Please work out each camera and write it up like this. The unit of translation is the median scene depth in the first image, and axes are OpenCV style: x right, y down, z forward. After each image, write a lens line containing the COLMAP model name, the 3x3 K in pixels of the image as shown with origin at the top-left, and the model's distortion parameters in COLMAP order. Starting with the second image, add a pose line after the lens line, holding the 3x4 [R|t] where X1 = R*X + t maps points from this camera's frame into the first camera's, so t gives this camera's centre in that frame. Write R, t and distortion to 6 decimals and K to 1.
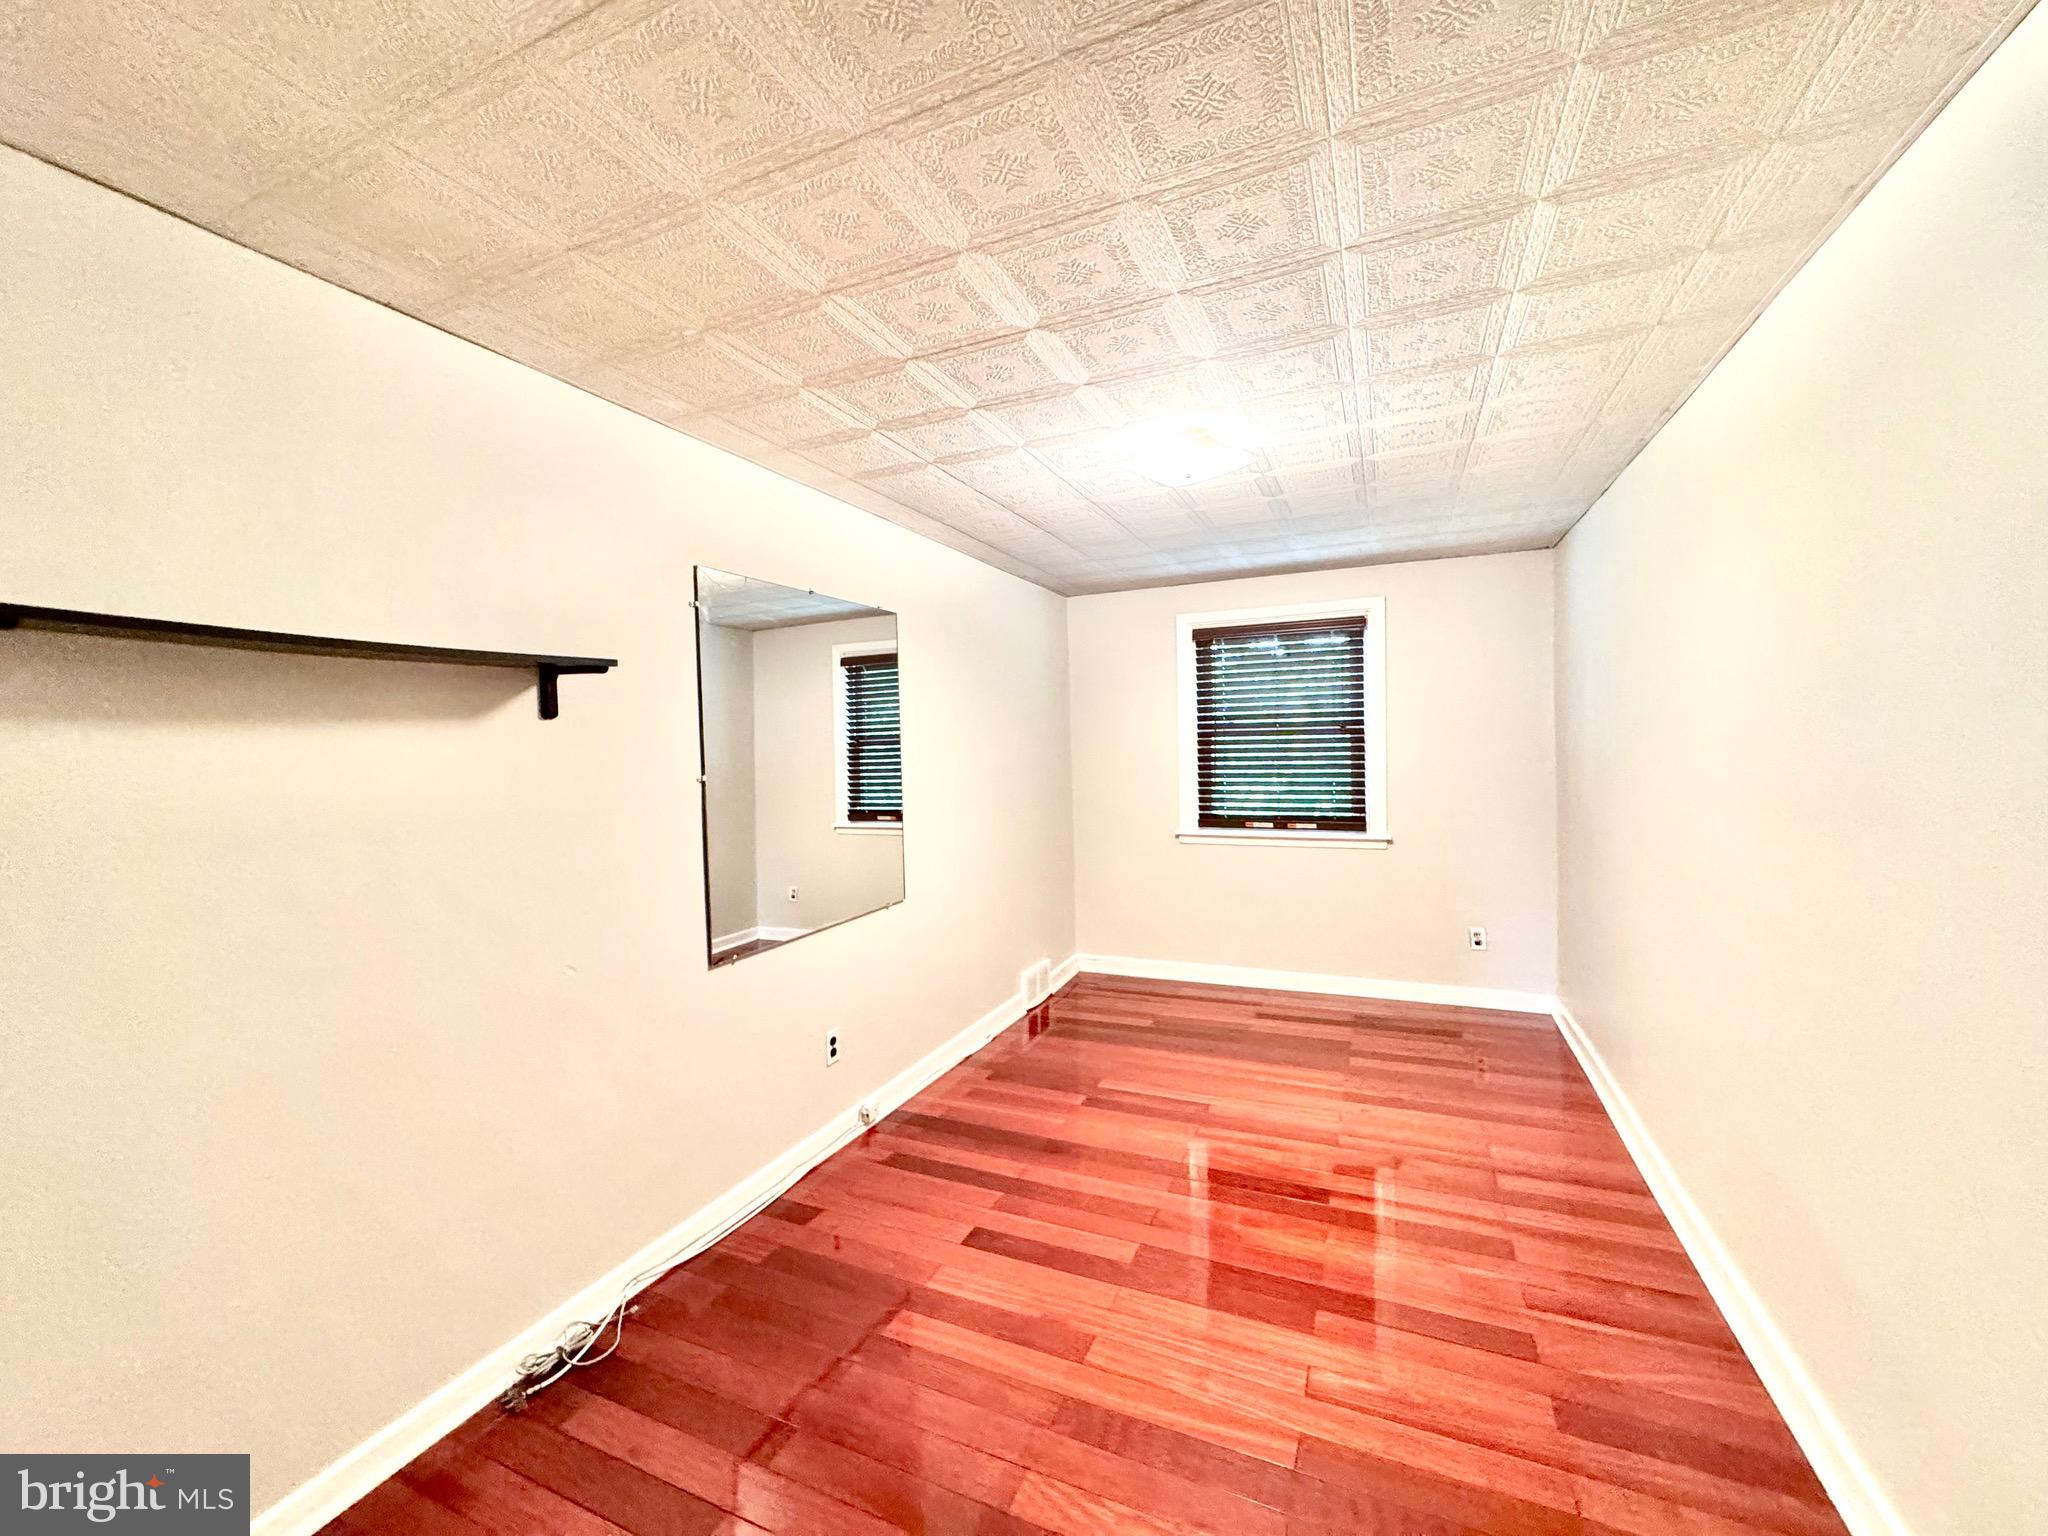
lens RADIAL K [[812.5, 0, 1022.0], [0, 812.5, 753.5], [0, 0, 1]] dist [-0.001796, 0.000303]
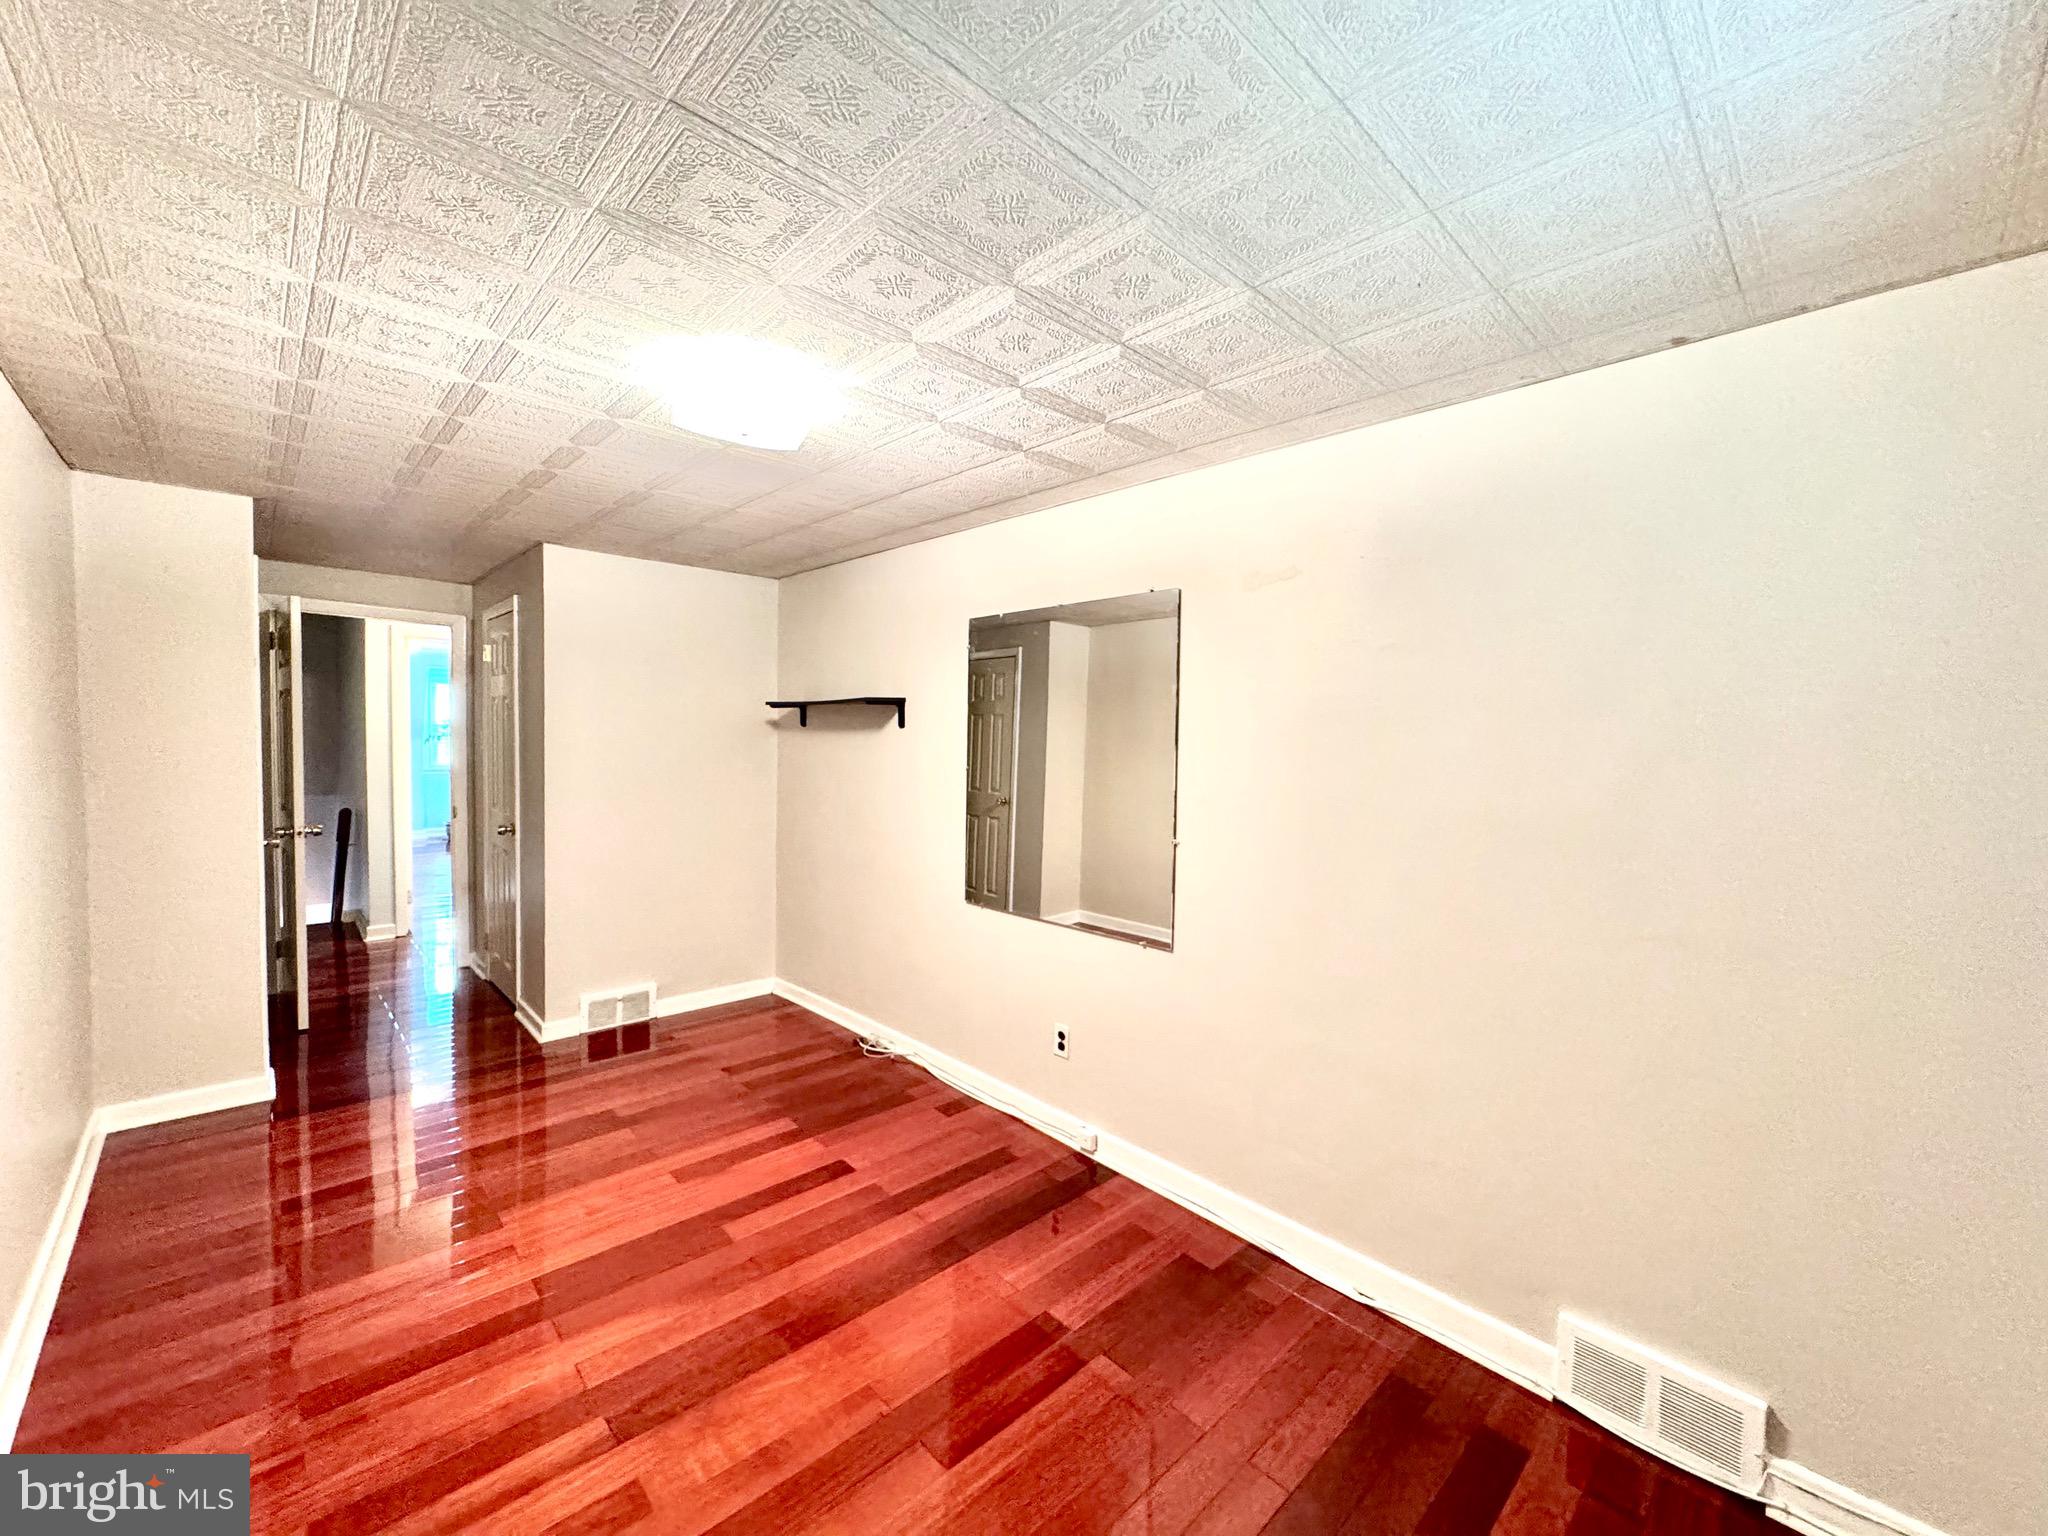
lens RADIAL K [[812.5, 0, 1025.2], [0, 812.5, 765.6], [0, 0, 1]] dist [-0.001796, 0.000303]
pose [[-0.364642, 0.045281, -0.930046, 0.841640], [-0.026642, 0.997901, 0.059030, -0.057130], [0.930766, 0.046303, -0.362671, 1.512856]]
